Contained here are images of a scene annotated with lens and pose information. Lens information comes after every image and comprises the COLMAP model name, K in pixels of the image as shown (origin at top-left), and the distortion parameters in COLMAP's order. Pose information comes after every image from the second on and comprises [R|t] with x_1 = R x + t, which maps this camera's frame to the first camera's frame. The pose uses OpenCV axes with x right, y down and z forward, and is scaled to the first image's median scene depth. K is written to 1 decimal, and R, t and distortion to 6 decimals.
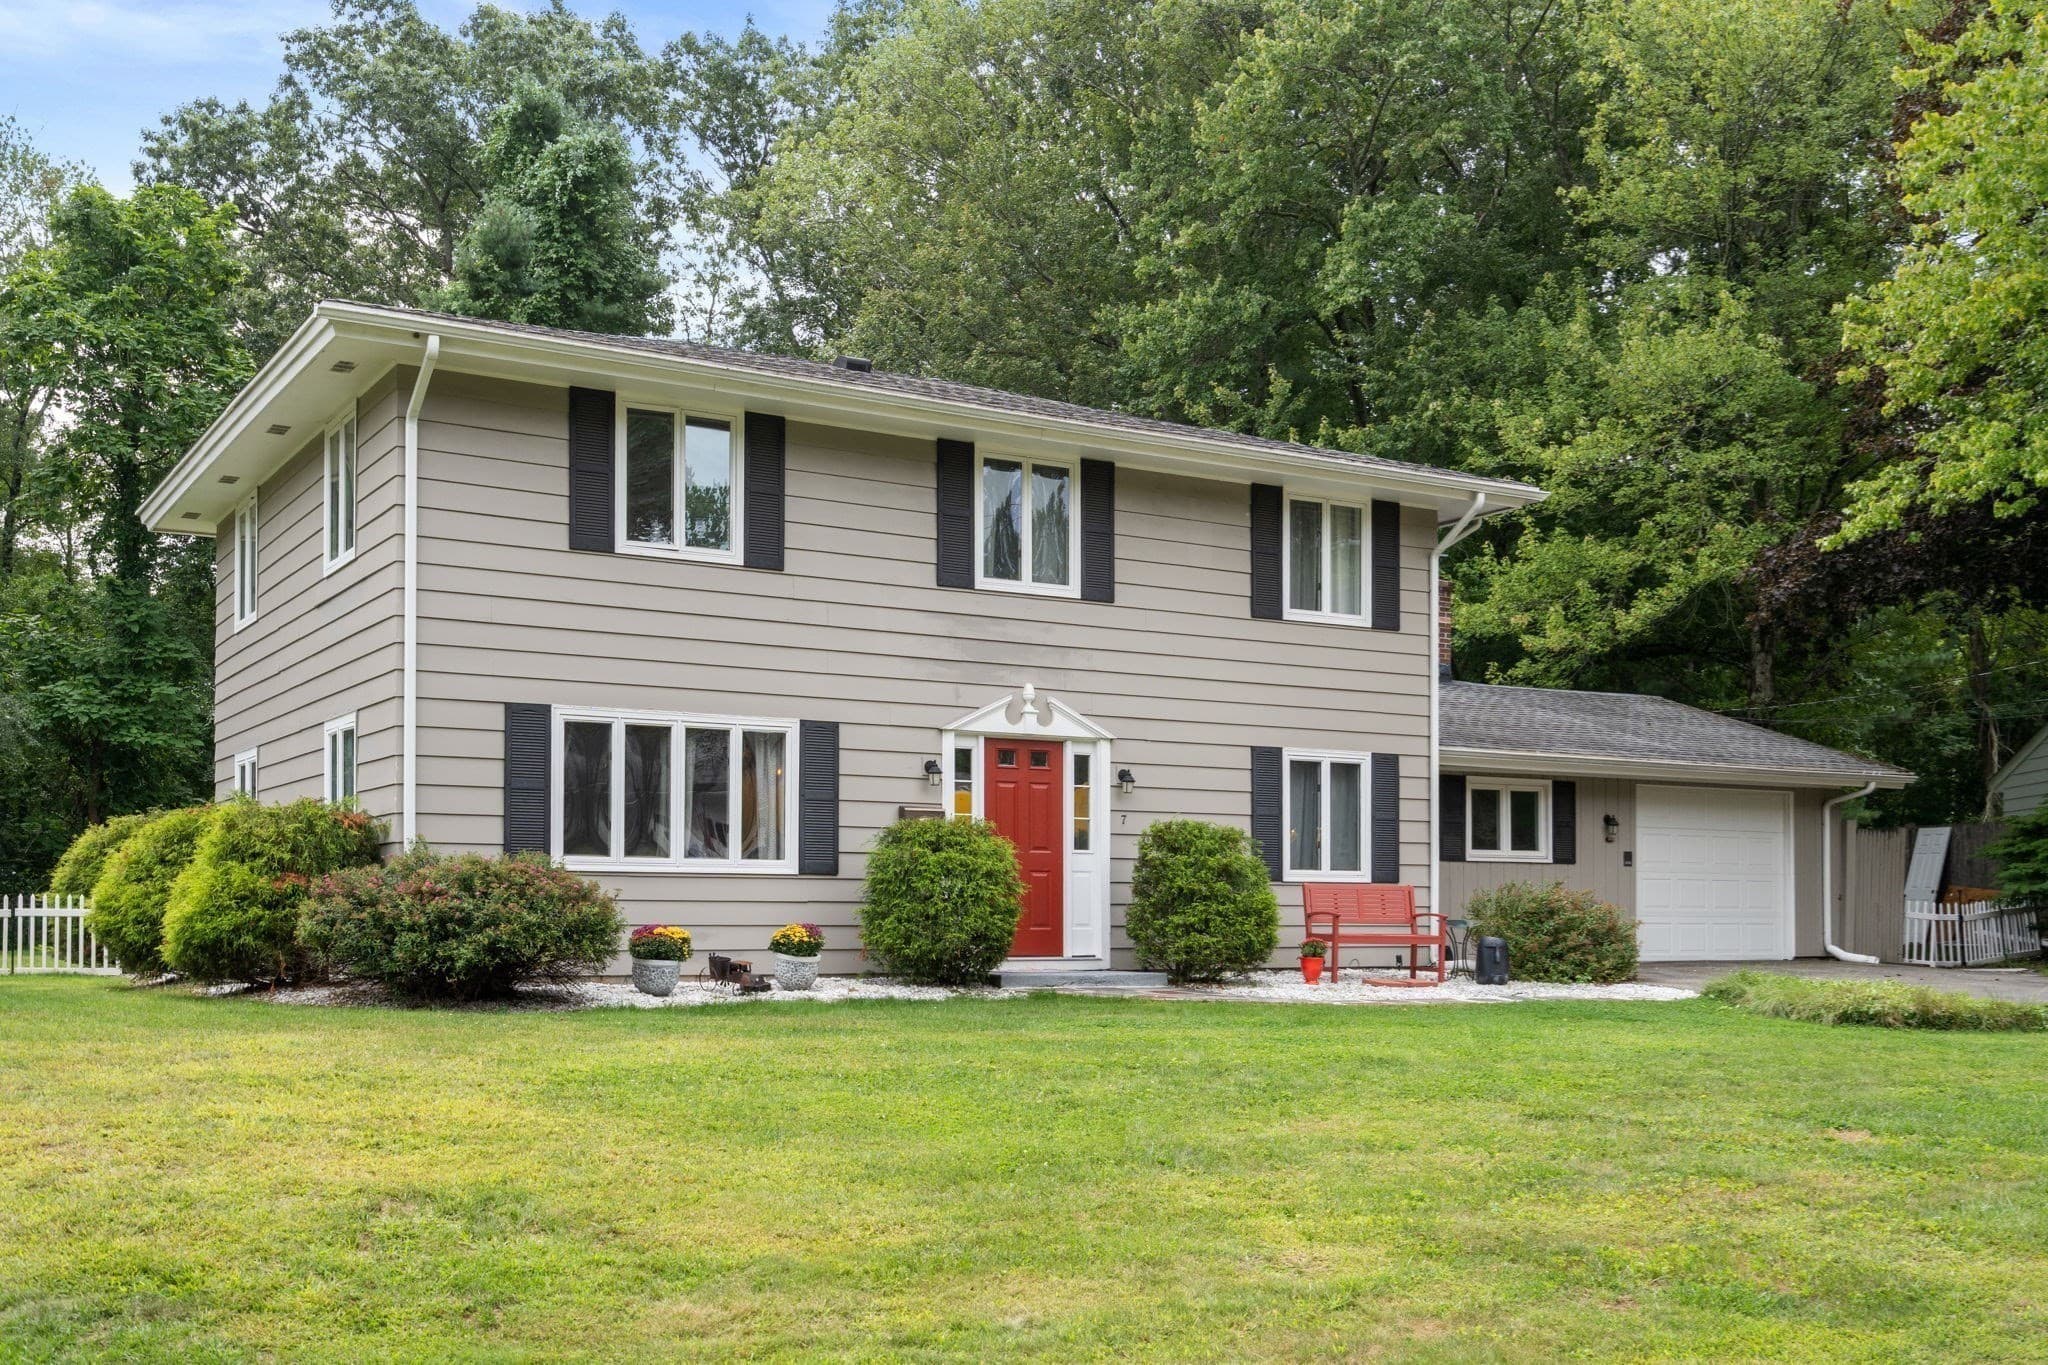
lens RADIAL K [[2065.8, 0, 1034.4], [0, 2065.8, 888.3], [0, 0, 1]] dist [-0.014070, -0.002126]
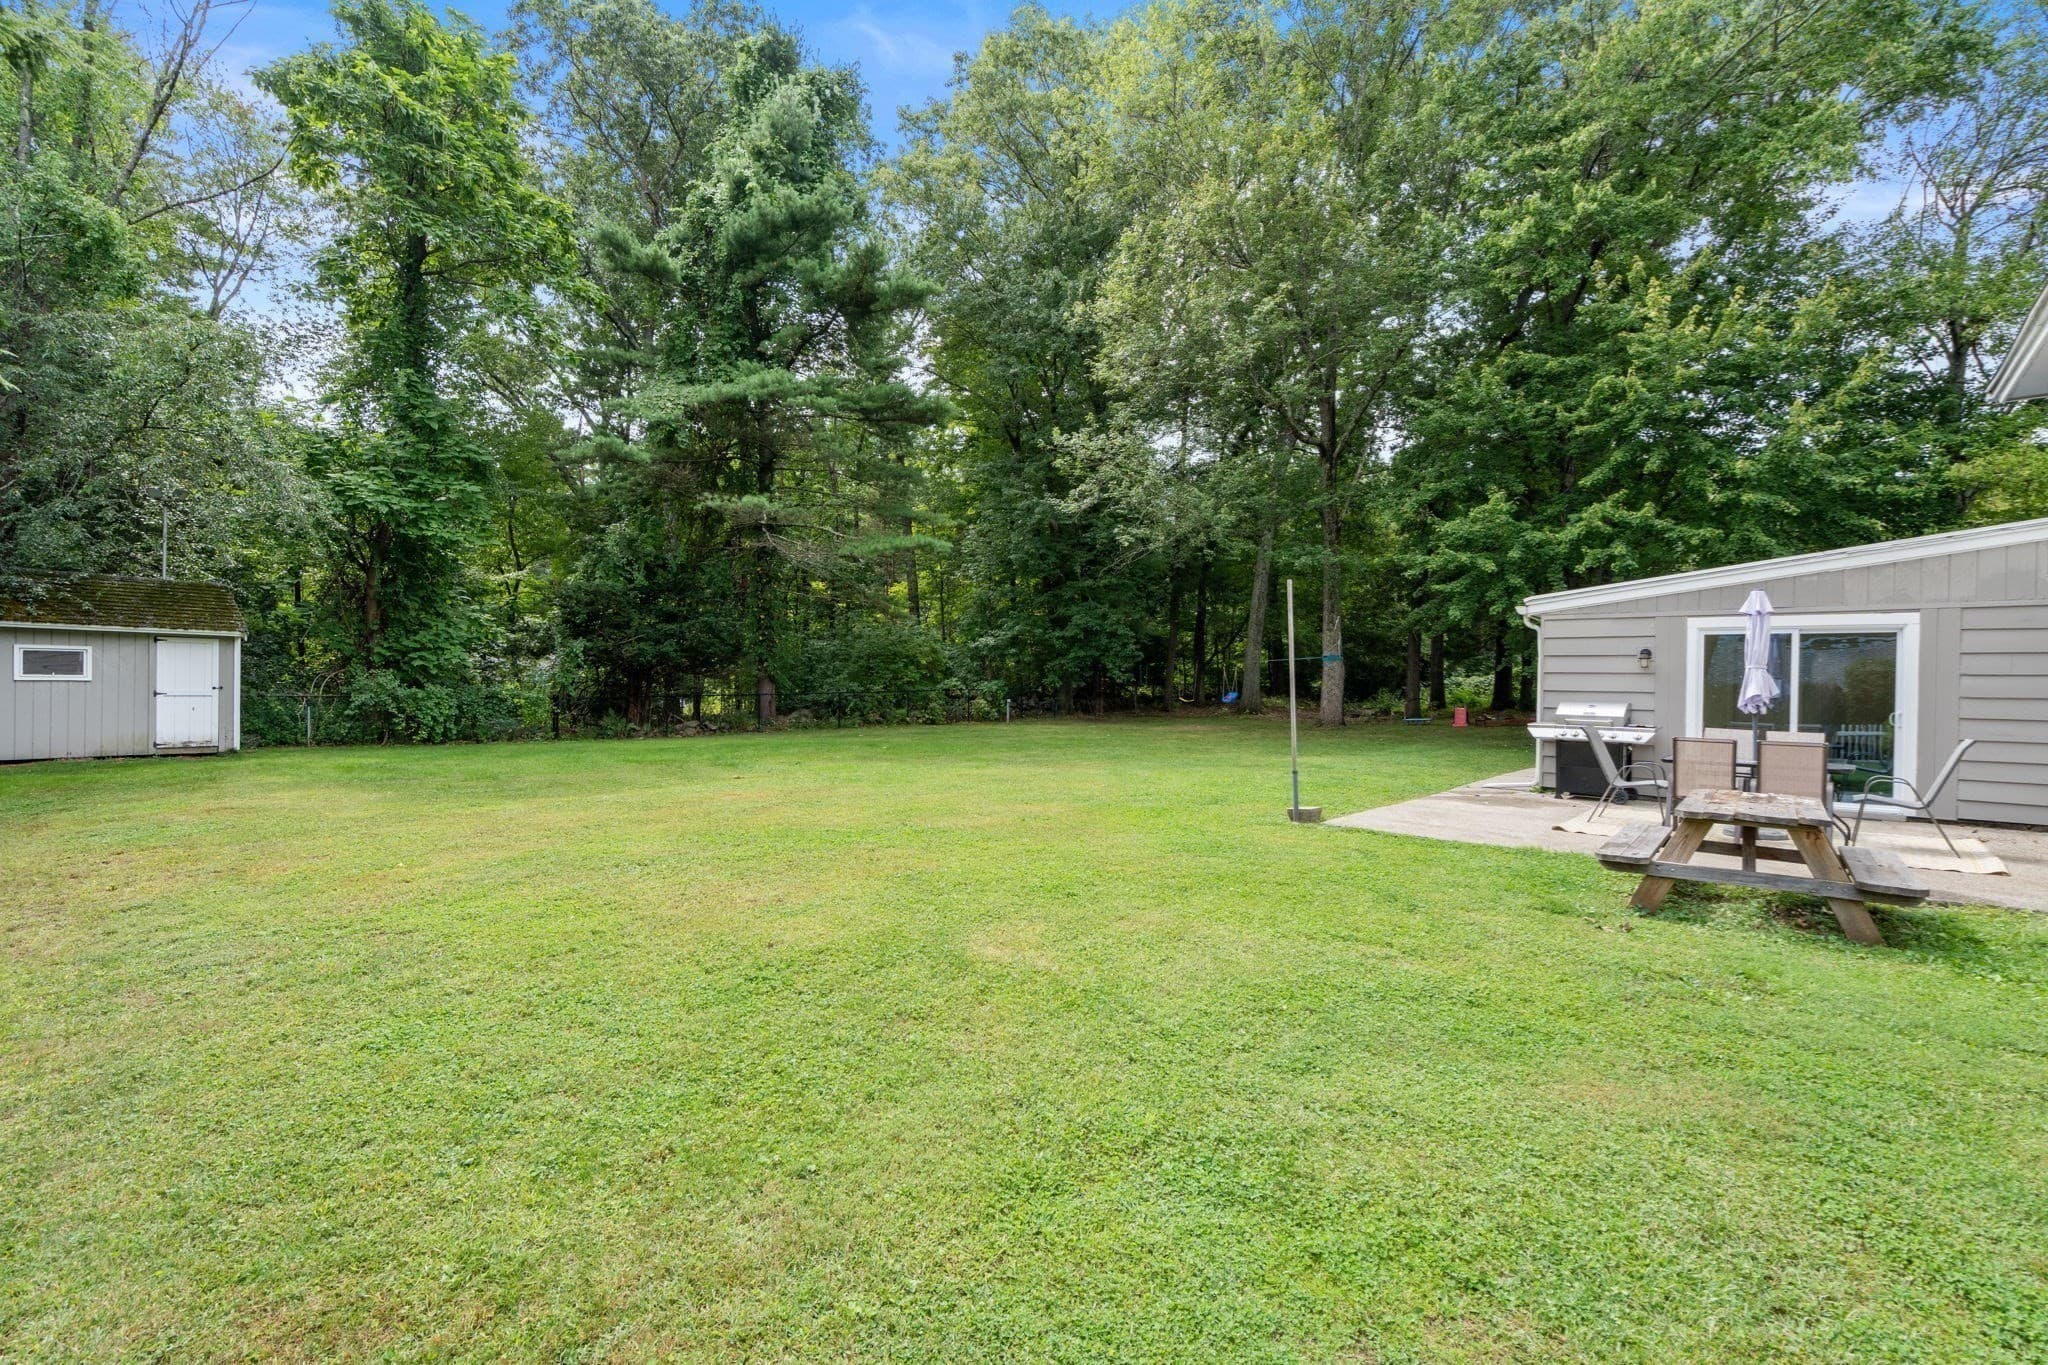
lens RADIAL K [[924.3, 0, 1024.0], [0, 924.3, 682.5], [0, 0, 1]] dist [0.000280, 0.000222]
pose [[0.948384, 0.008955, 0.316997, -0.718134], [-0.013854, 0.999817, 0.013203, -0.021401], [-0.316821, -0.016913, 0.948335, 1.115431]]
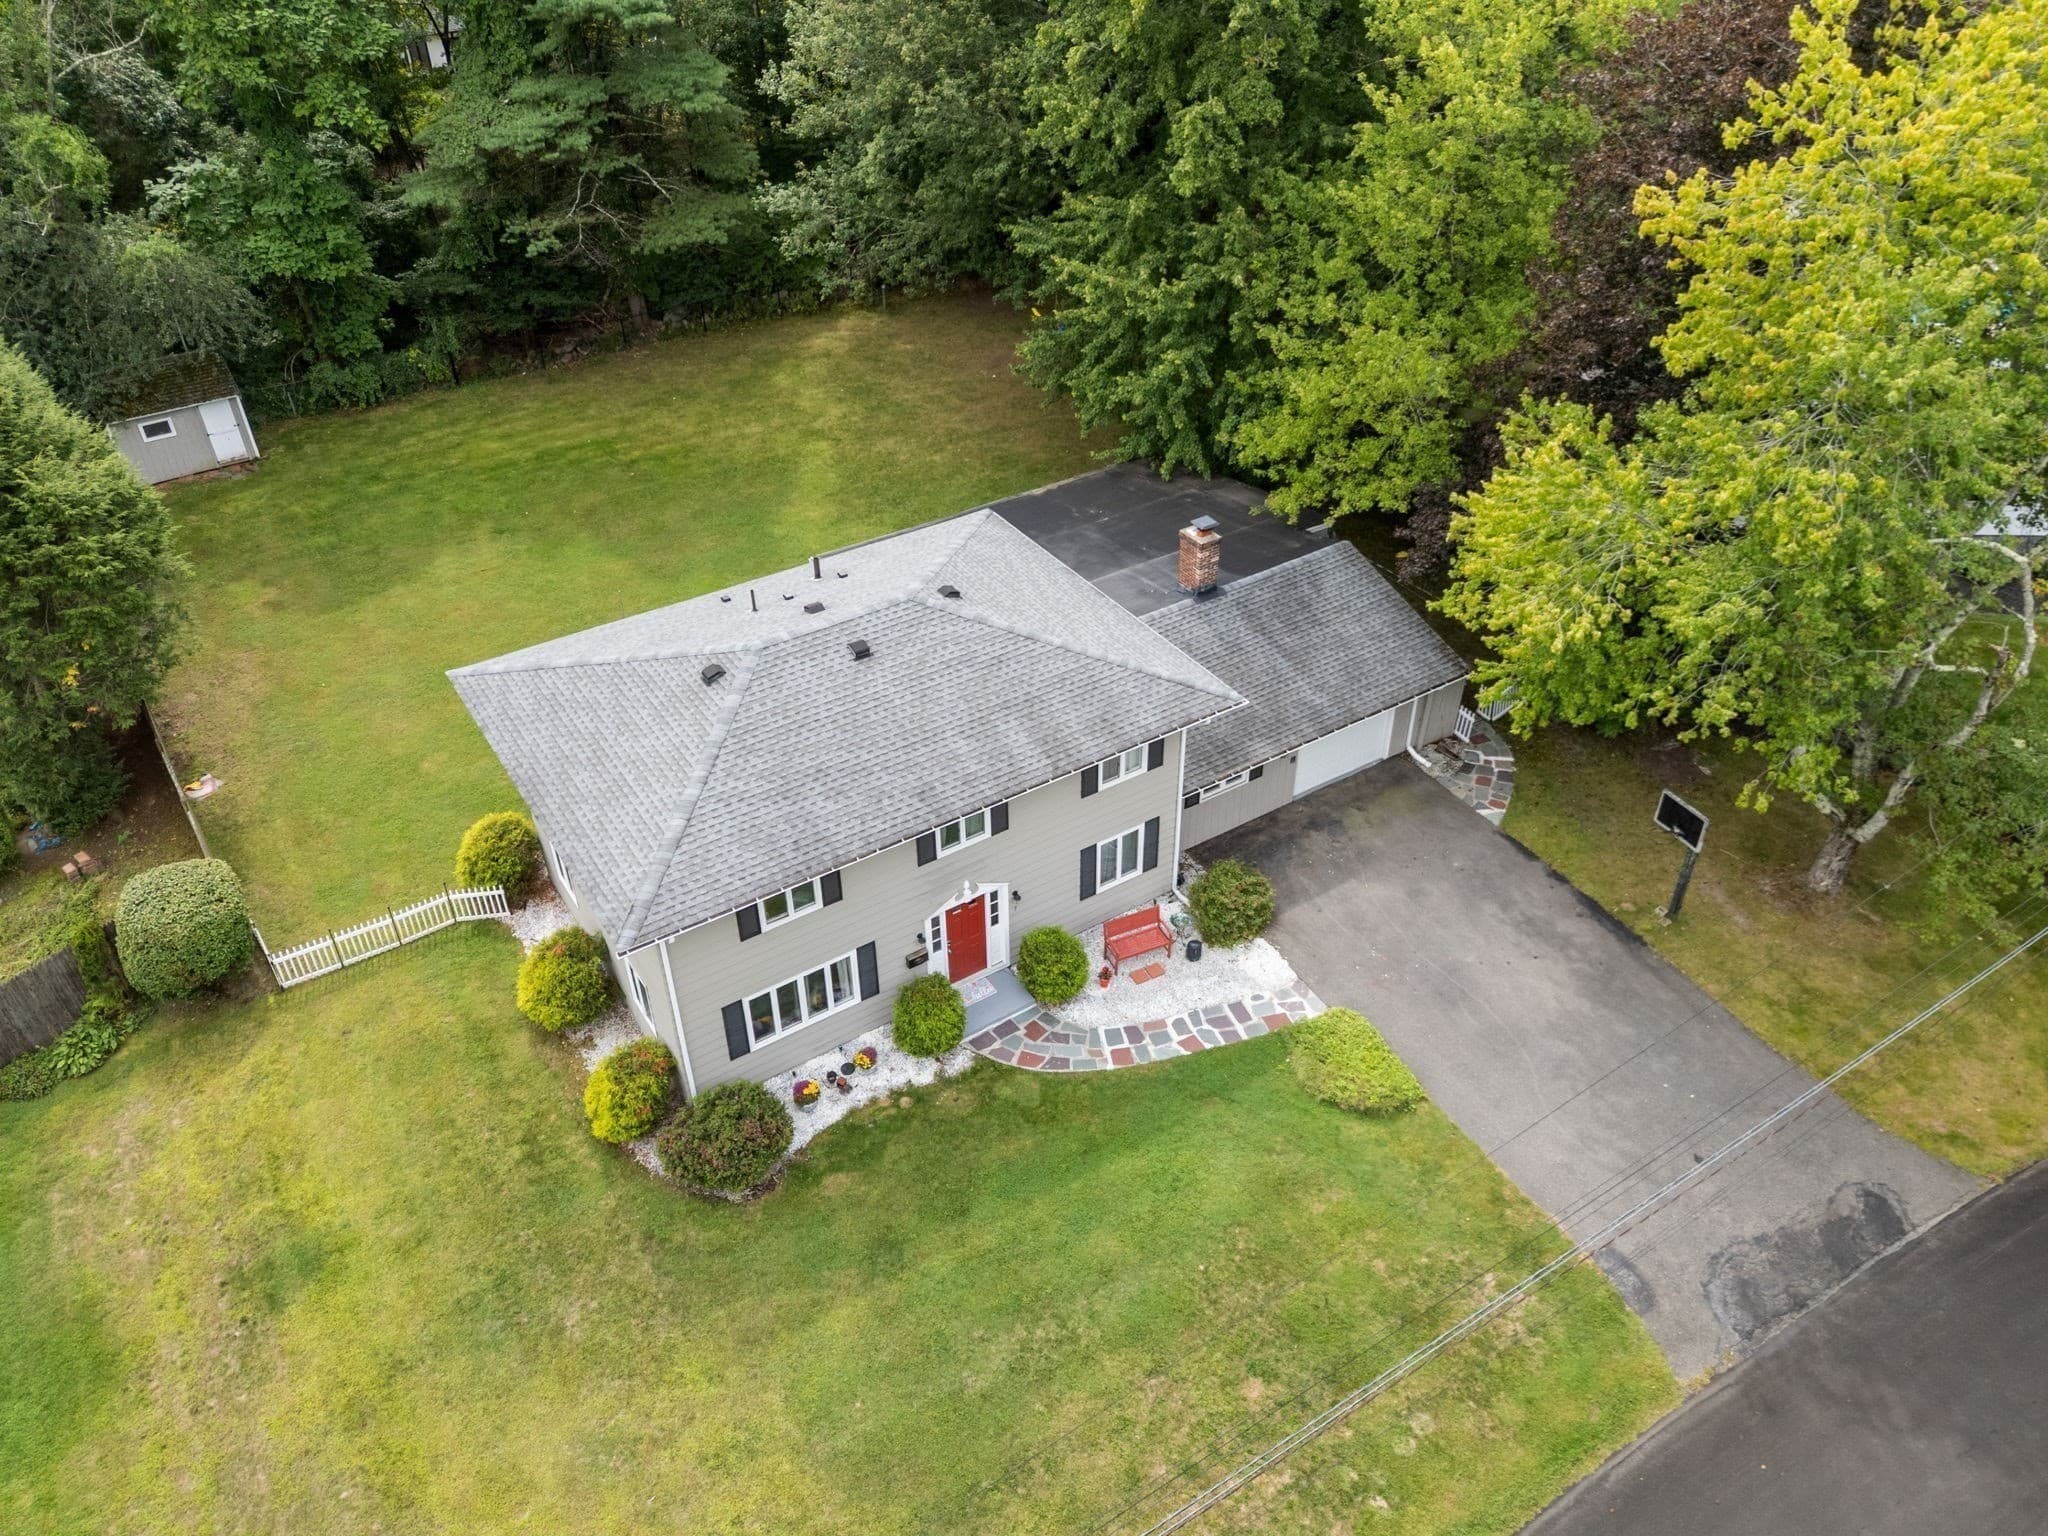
lens RADIAL K [[1507.8, 0, 1025.3], [0, 1507.8, 755.4], [0, 0, 1]] dist [0.074157, -0.077127]
pose [[0.999623, -0.024370, 0.012680, 0.037598], [0.011358, 0.786909, 0.616964, -1.062668], [-0.025013, -0.616587, 0.786889, -0.068711]]
